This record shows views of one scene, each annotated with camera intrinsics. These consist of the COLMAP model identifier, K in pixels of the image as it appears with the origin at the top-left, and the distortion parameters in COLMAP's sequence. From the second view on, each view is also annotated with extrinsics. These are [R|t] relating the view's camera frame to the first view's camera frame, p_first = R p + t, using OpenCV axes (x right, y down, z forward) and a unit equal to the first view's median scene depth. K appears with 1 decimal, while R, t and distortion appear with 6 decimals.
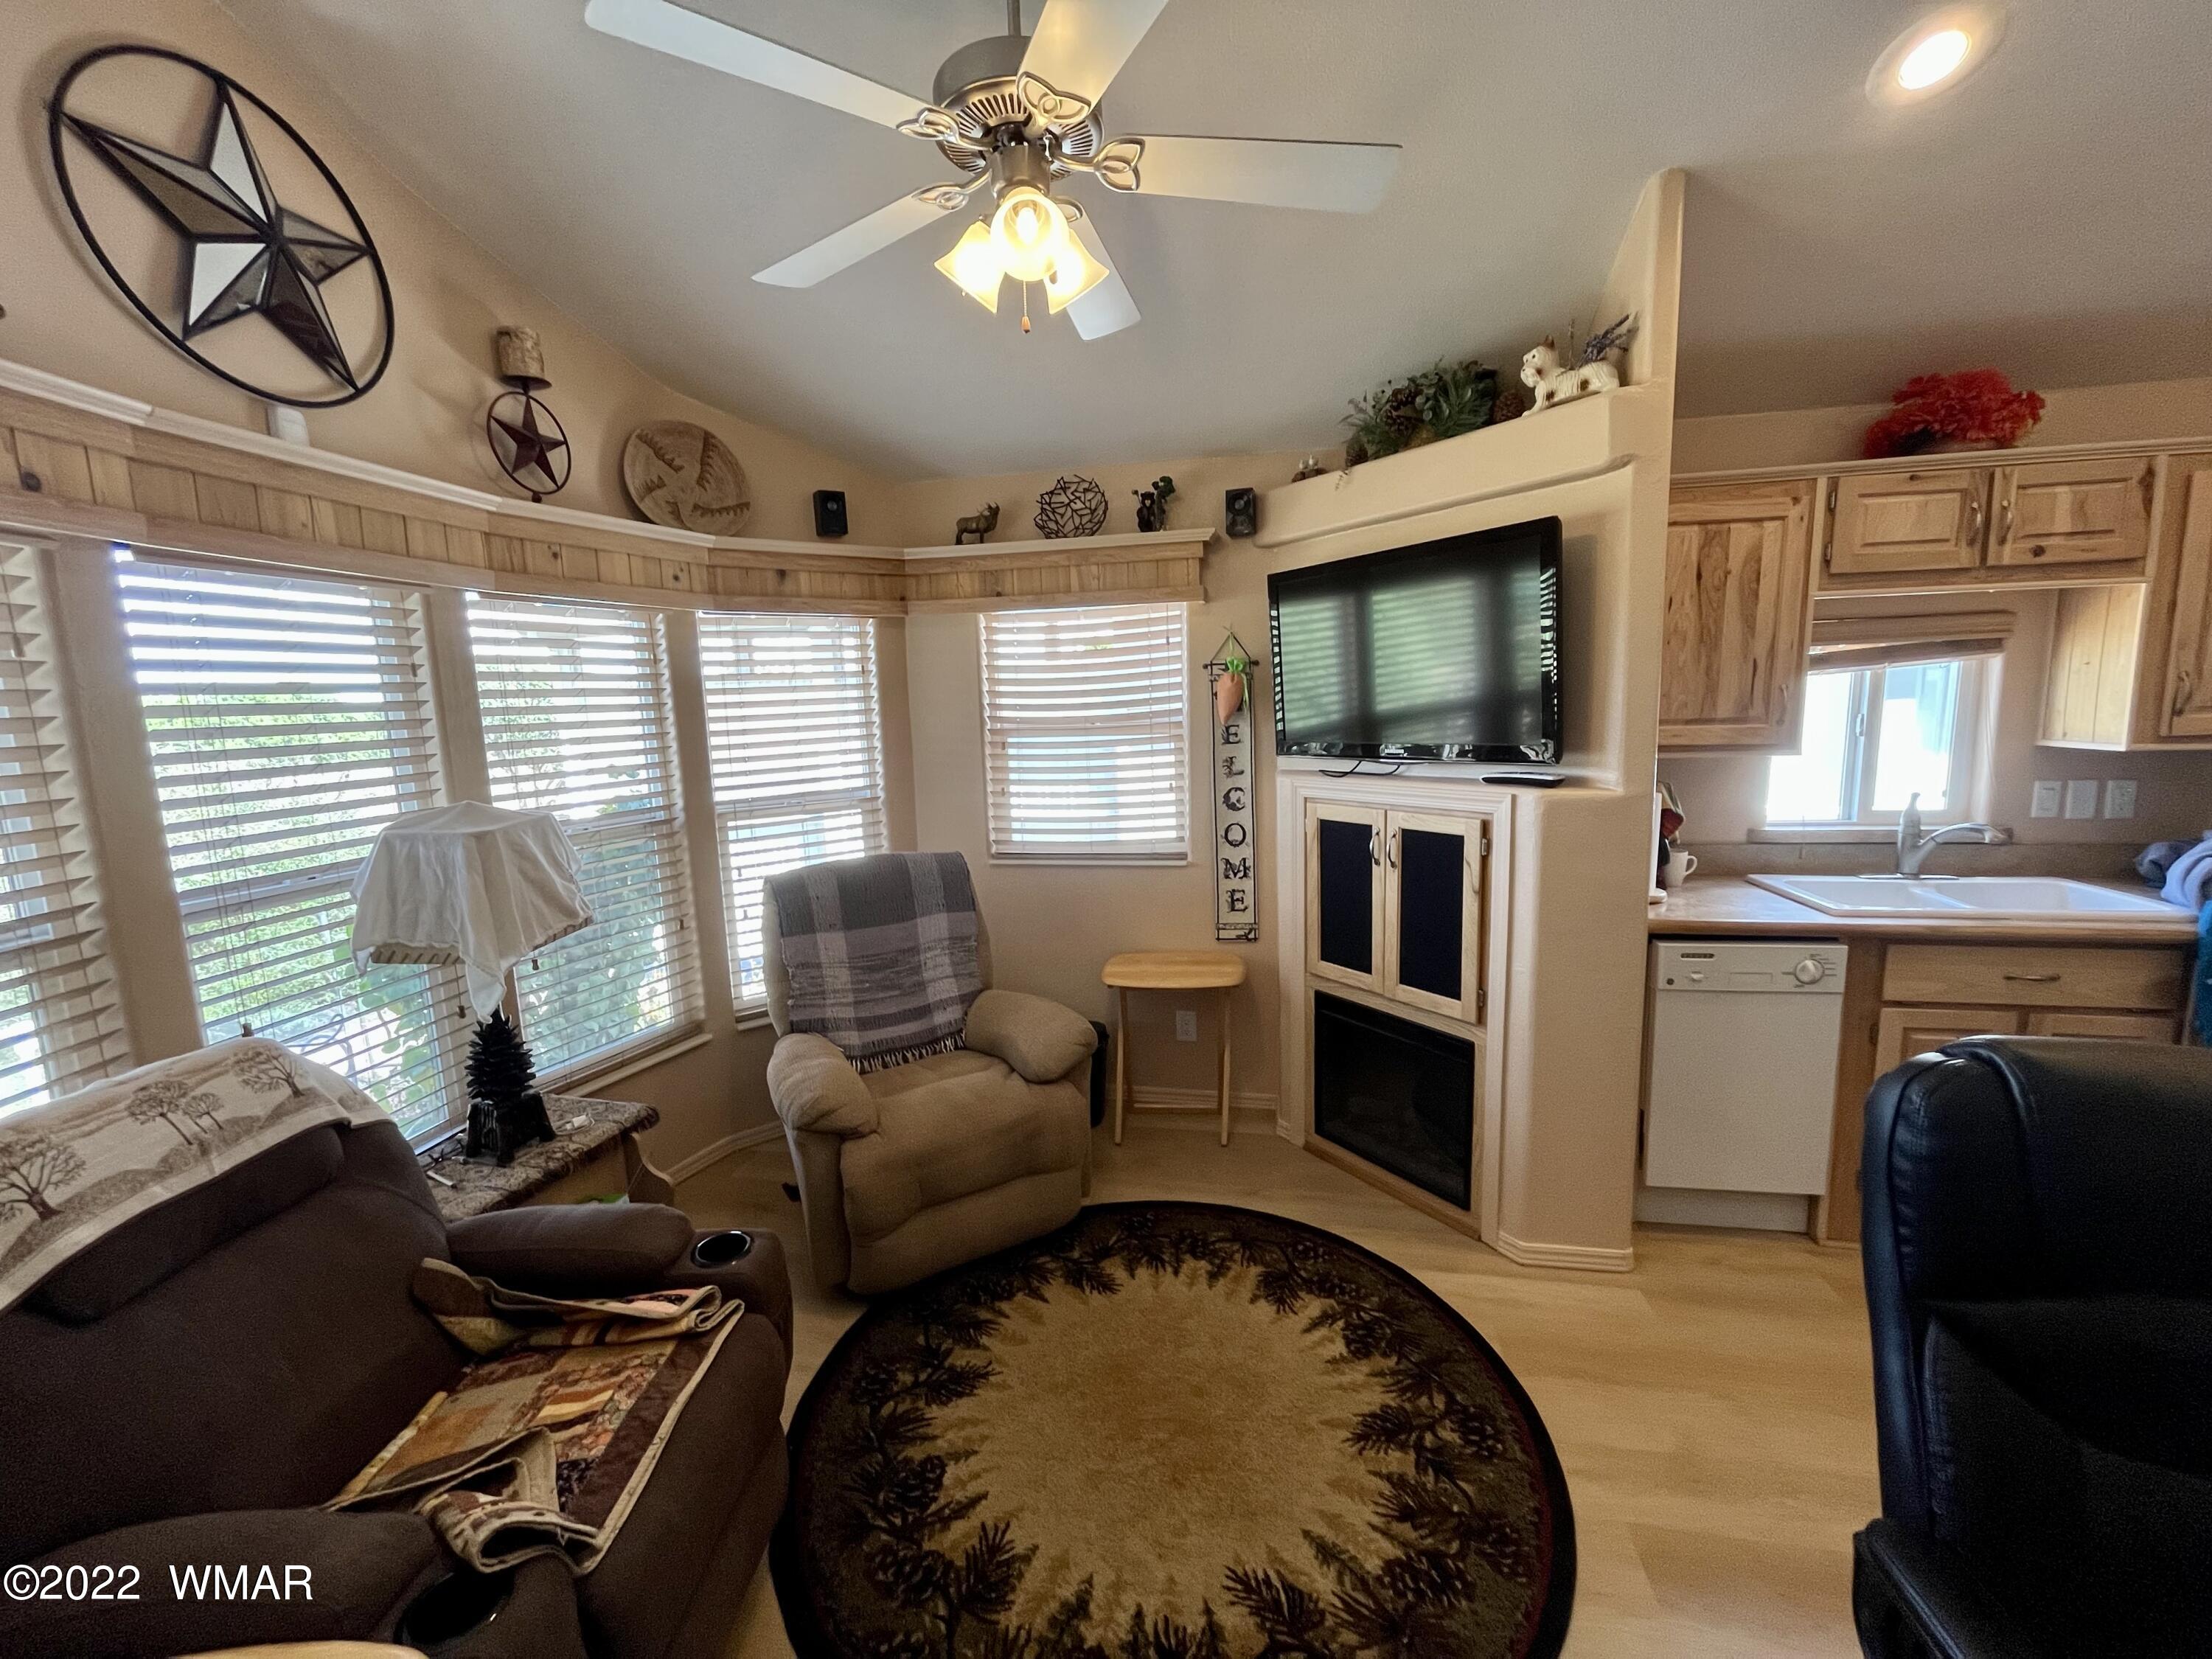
lens RADIAL K [[895.5, 0, 1108.7], [0, 895.5, 832.9], [0, 0, 1]] dist [-0.001999, -0.000623]
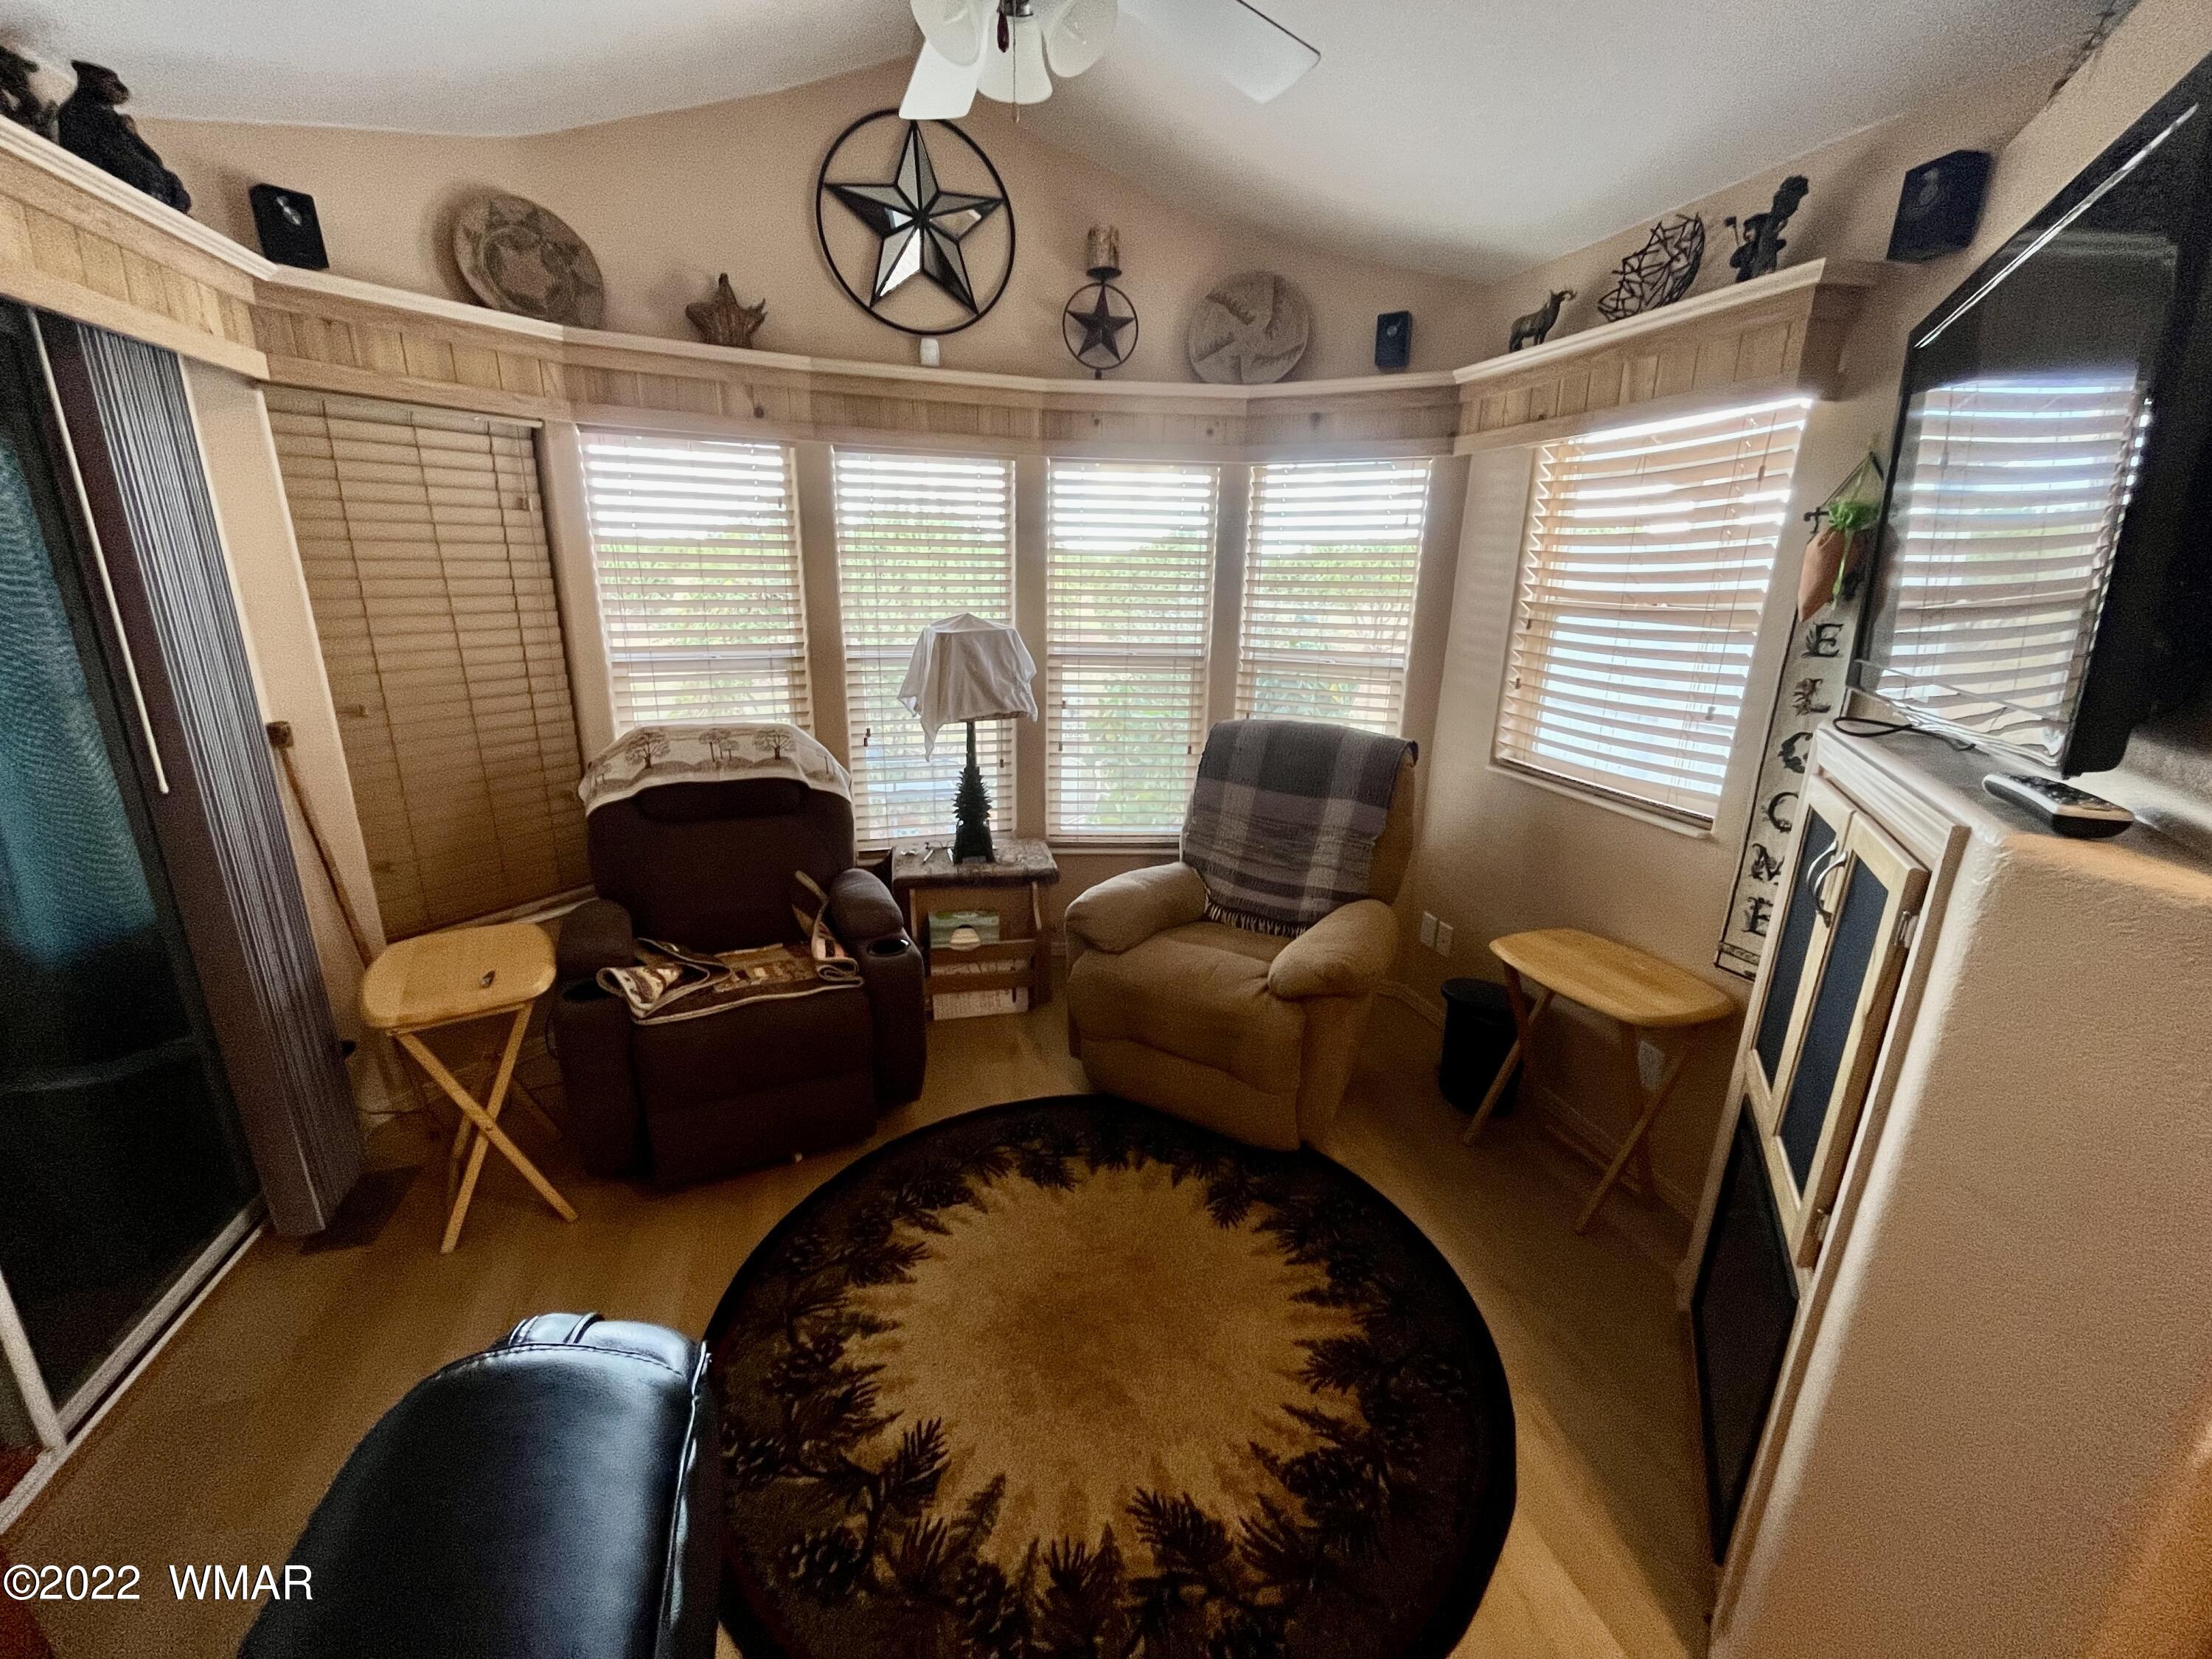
lens RADIAL K [[895.5, 0, 1108.7], [0, 895.5, 832.9], [0, 0, 1]] dist [-0.001999, -0.000623]
pose [[0.458049, 0.293557, -0.839056, 0.523890], [-0.168866, 0.955445, 0.242093, -0.062560], [0.872740, 0.030798, 0.487212, 0.381869]]
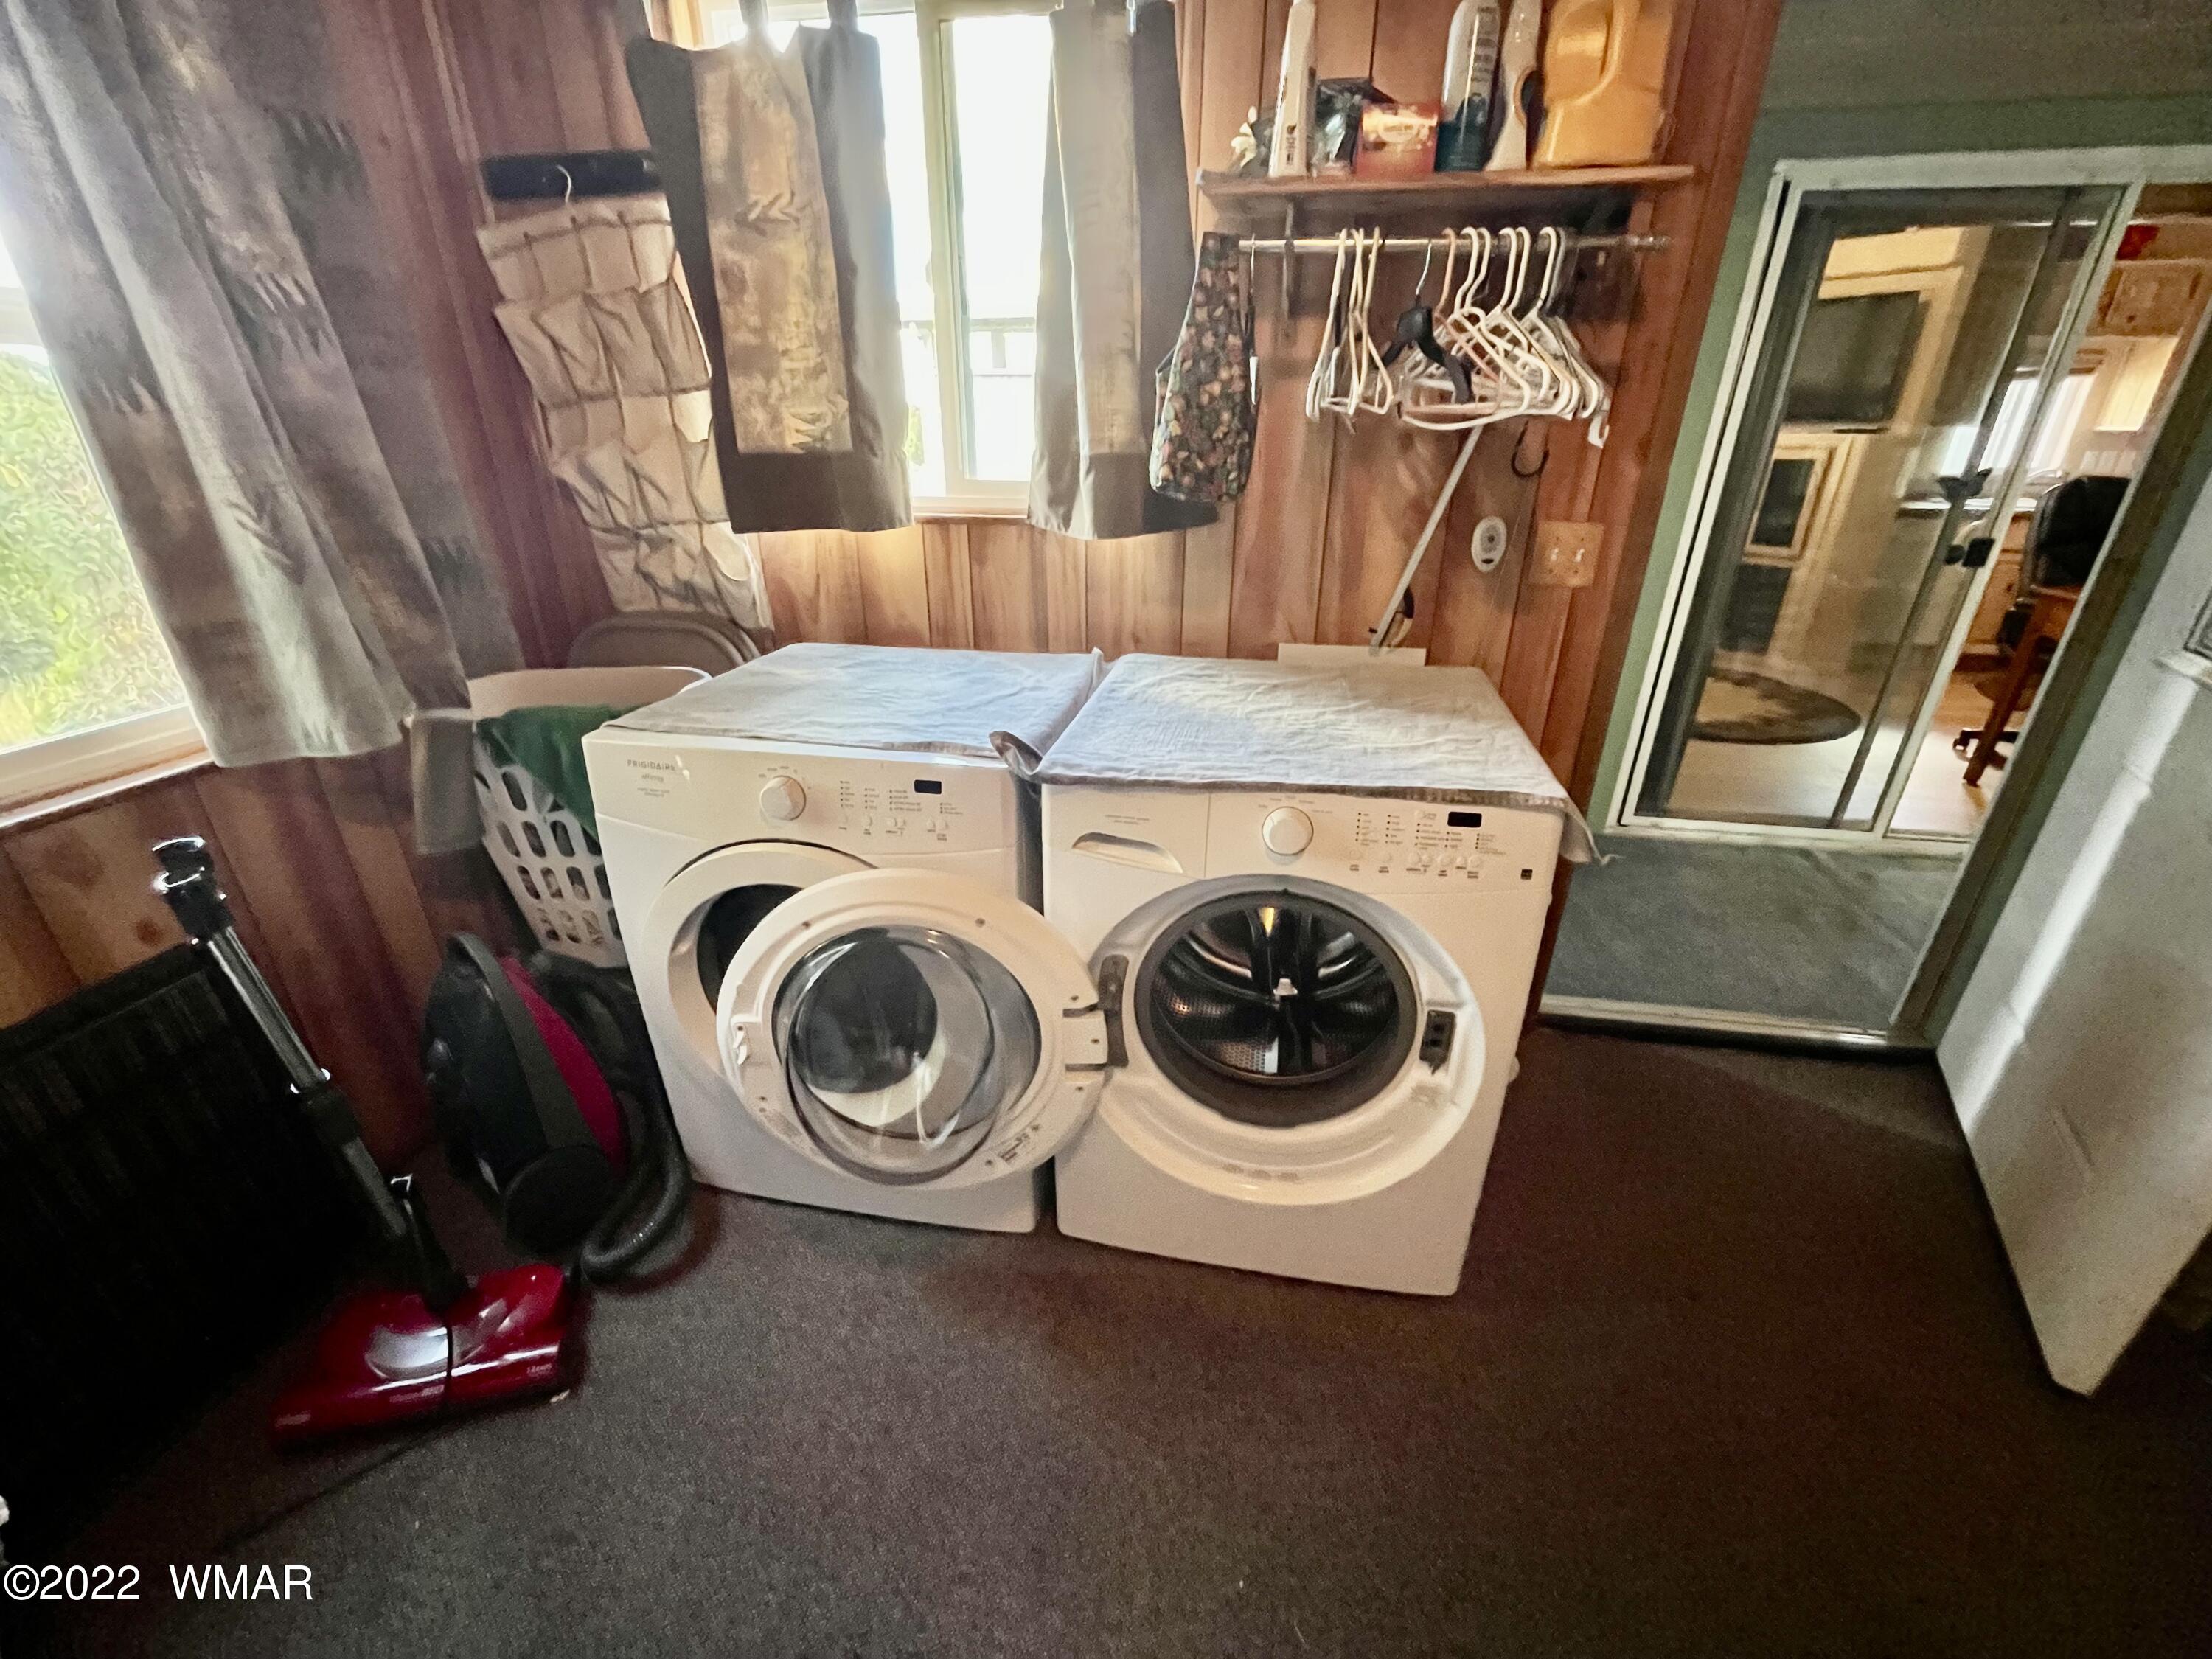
lens RADIAL K [[895.5, 0, 1108.7], [0, 895.5, 832.9], [0, 0, 1]] dist [-0.001999, -0.000623]
pose [[0.999069, 0.020122, 0.038162, -1.135147], [-0.029762, 0.961839, 0.271991, 0.277976], [-0.031232, -0.272873, 0.961543, -1.014392]]
